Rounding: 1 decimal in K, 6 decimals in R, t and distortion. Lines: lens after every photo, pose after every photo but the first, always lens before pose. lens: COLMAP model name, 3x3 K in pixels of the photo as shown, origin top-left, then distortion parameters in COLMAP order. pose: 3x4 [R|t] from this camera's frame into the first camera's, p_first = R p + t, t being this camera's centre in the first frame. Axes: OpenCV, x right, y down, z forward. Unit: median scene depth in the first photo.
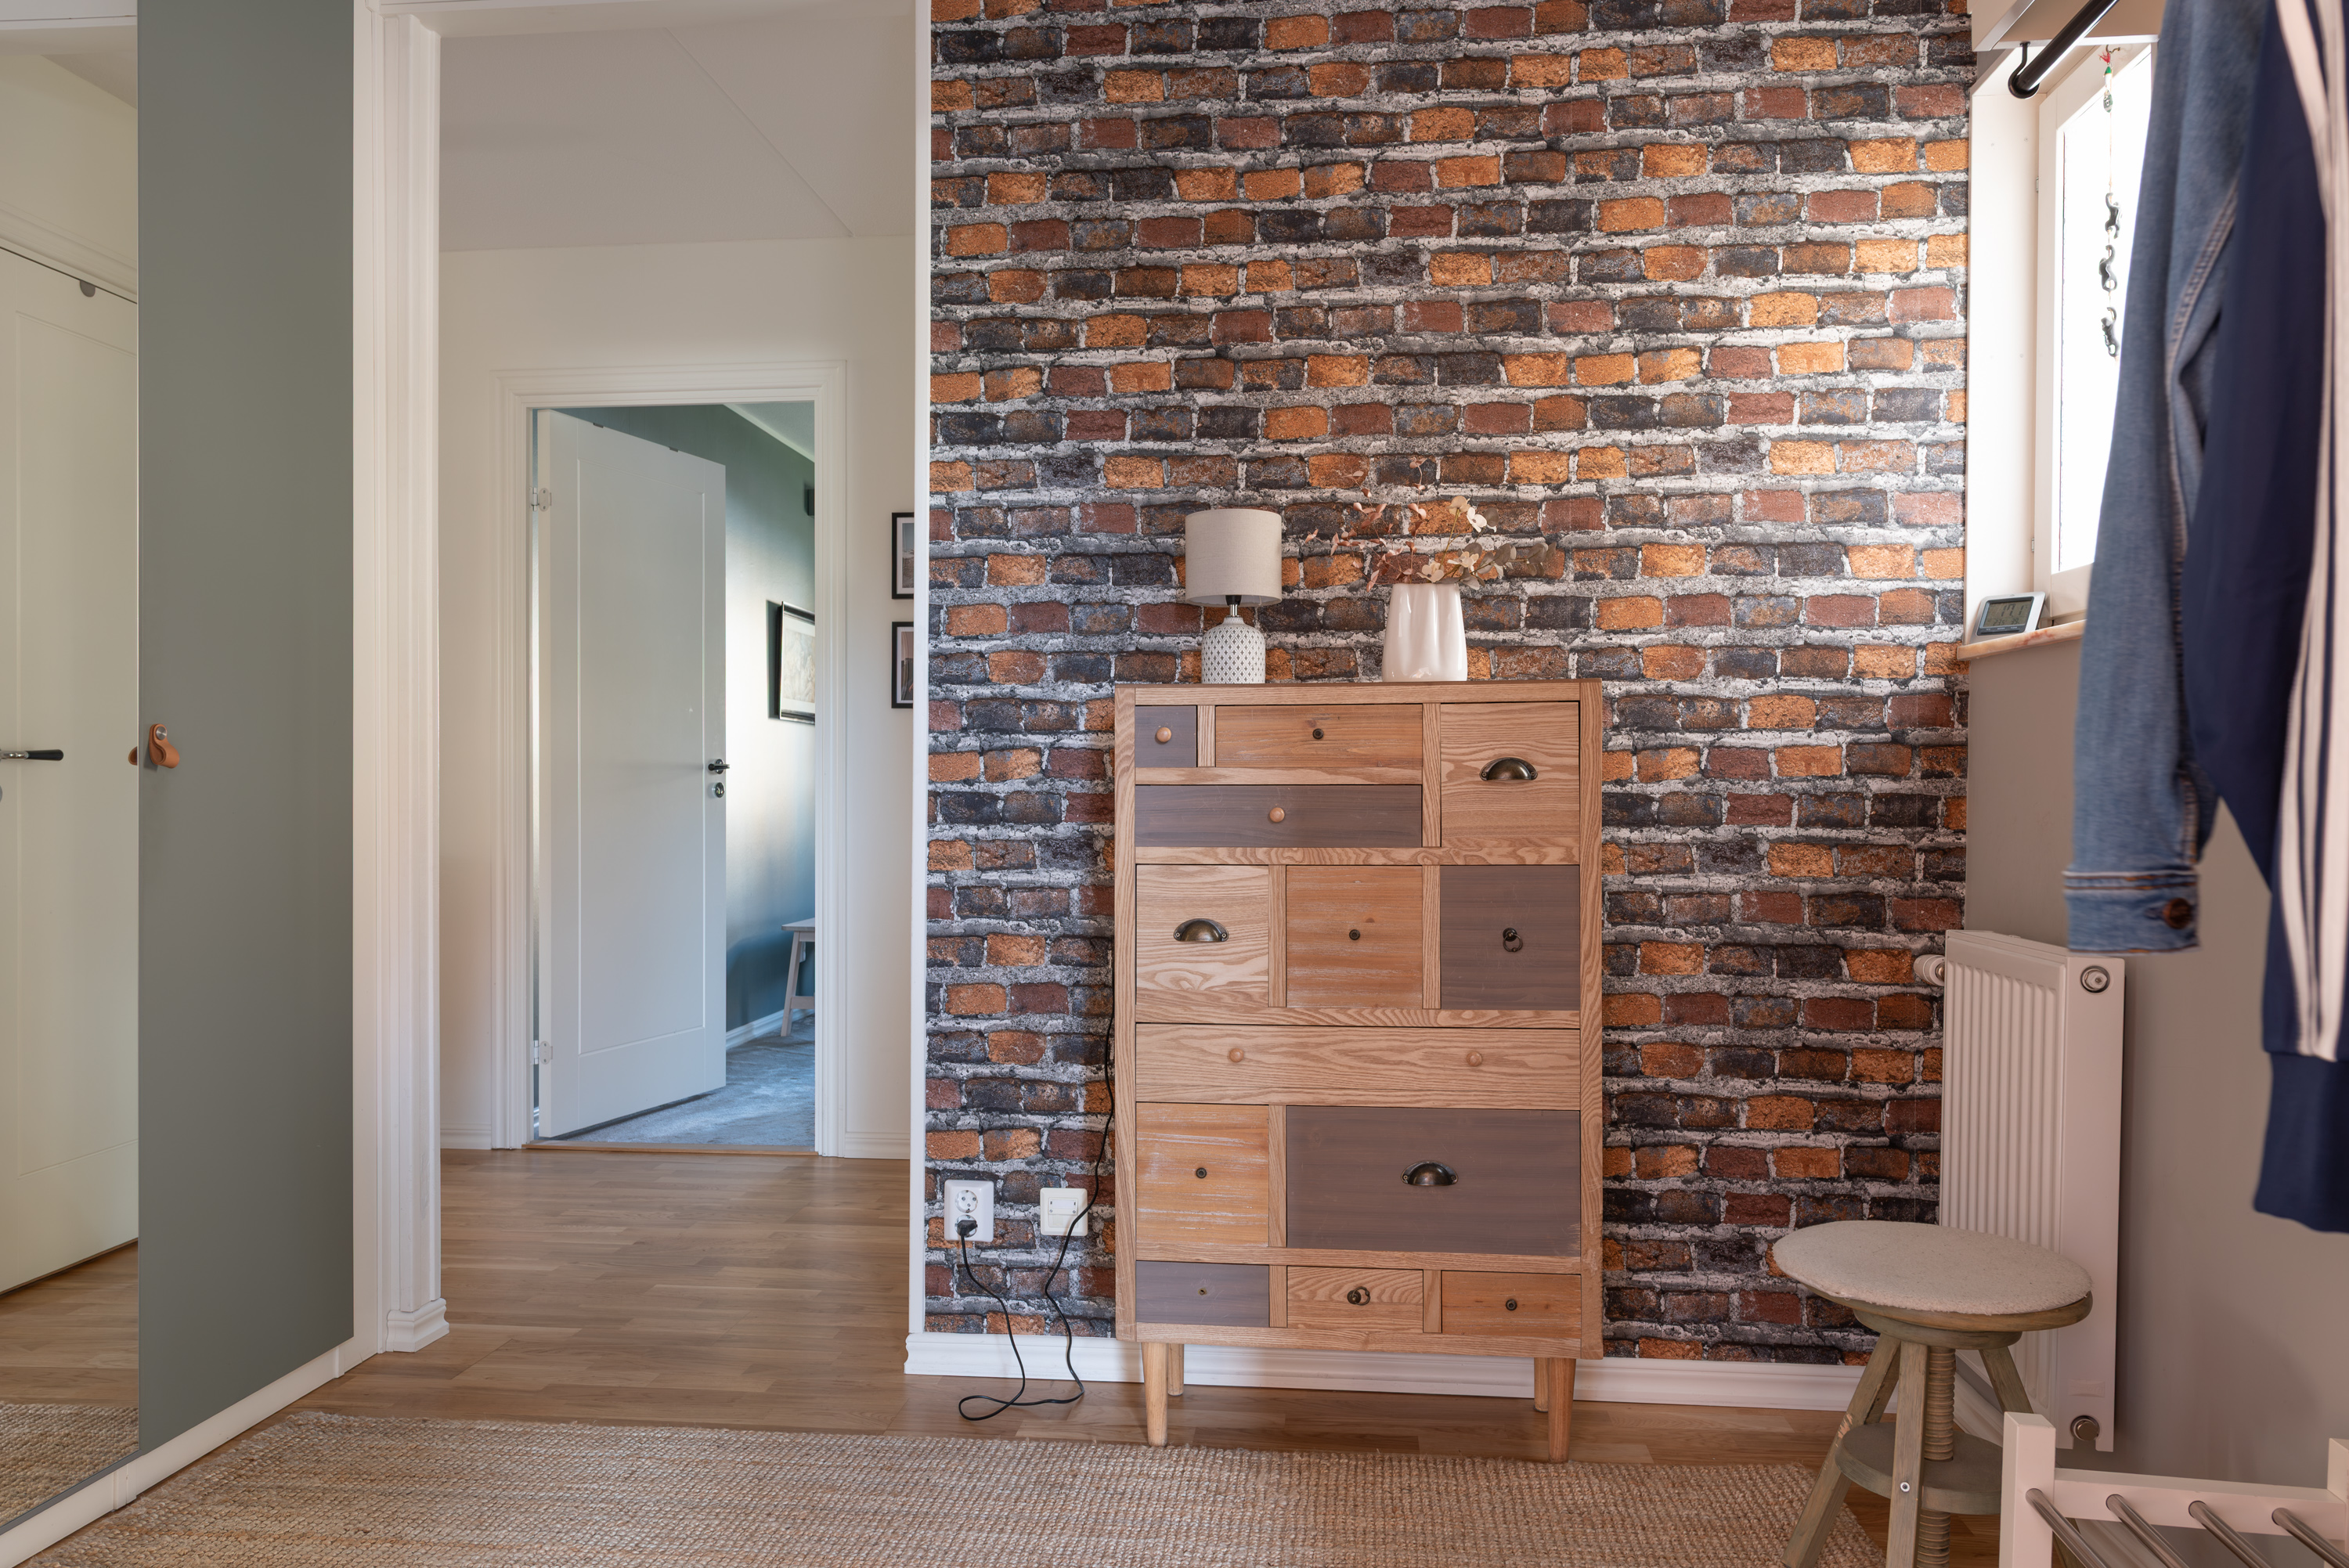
lens RADIAL K [[1587.7, 0, 1177.9], [0, 1587.7, 789.2], [0, 0, 1]] dist [0.002412, -0.000142]
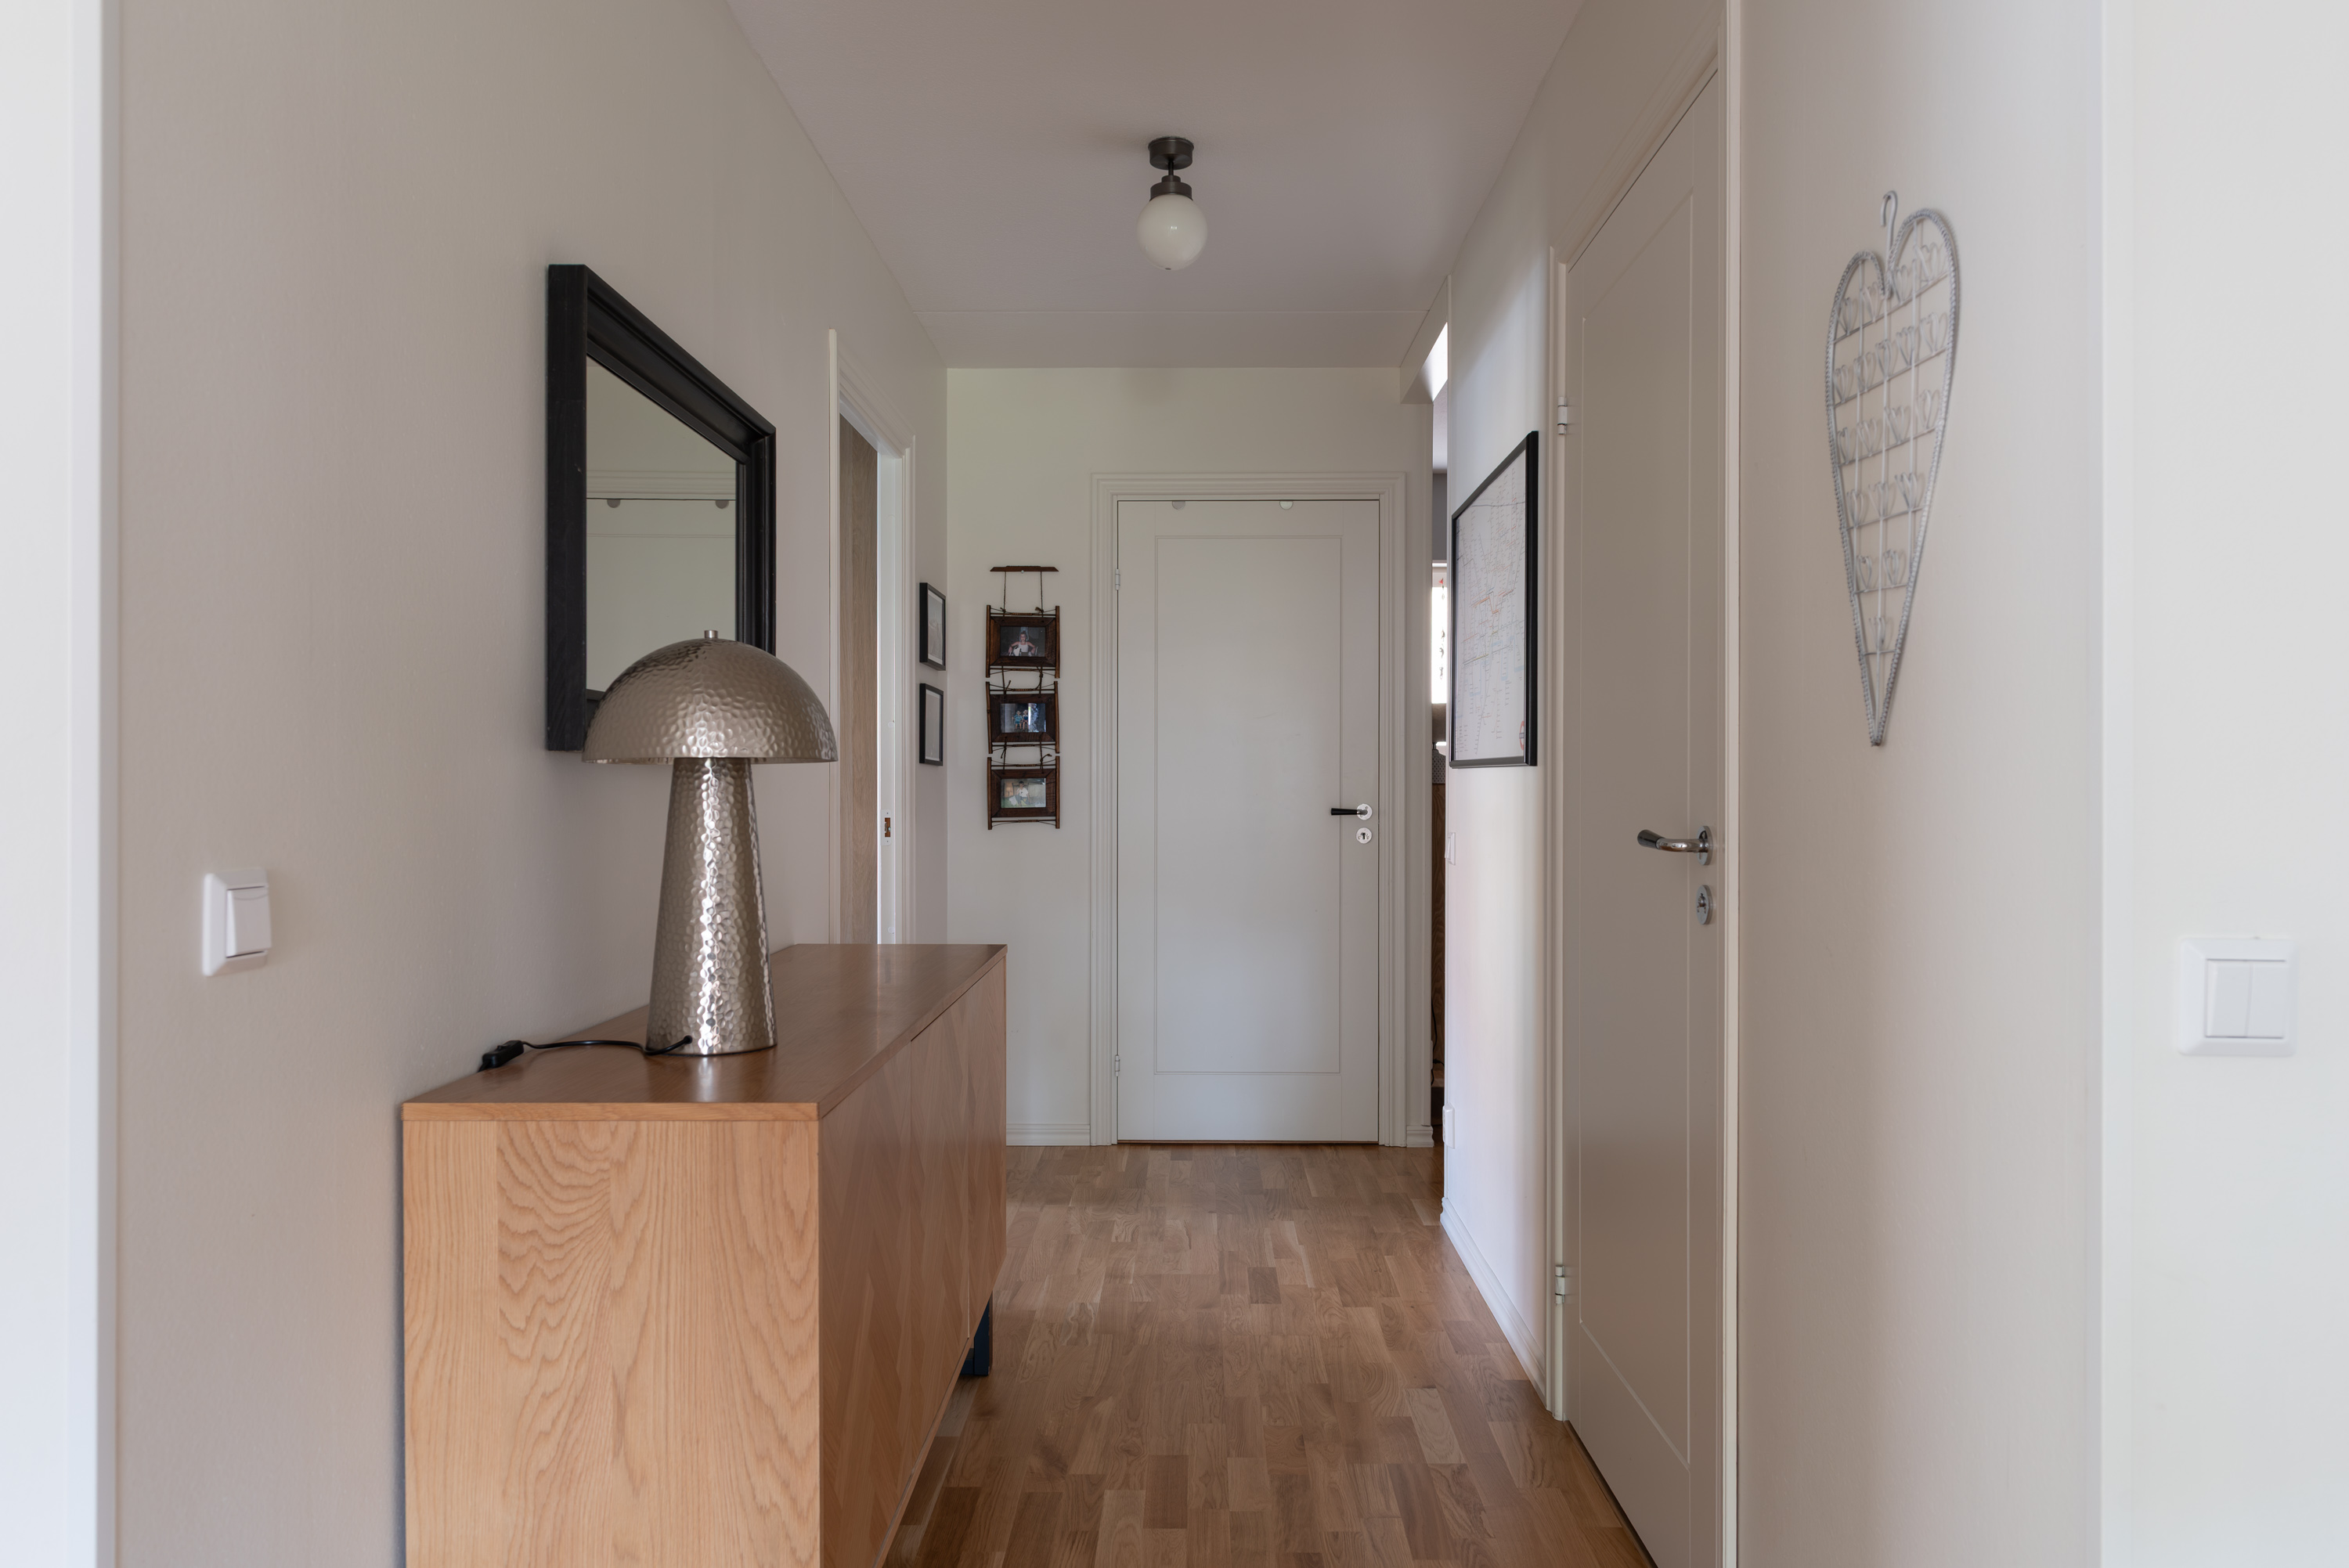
lens RADIAL K [[1587.7, 0, 1174.0], [0, 1587.7, 785.9], [0, 0, 1]] dist [0.002412, -0.000142]
pose [[-0.066995, 0.000205, 0.997753, -1.394115], [0.013079, 0.999914, 0.000673, -0.037284], [-0.997668, 0.013095, -0.066992, 0.993776]]
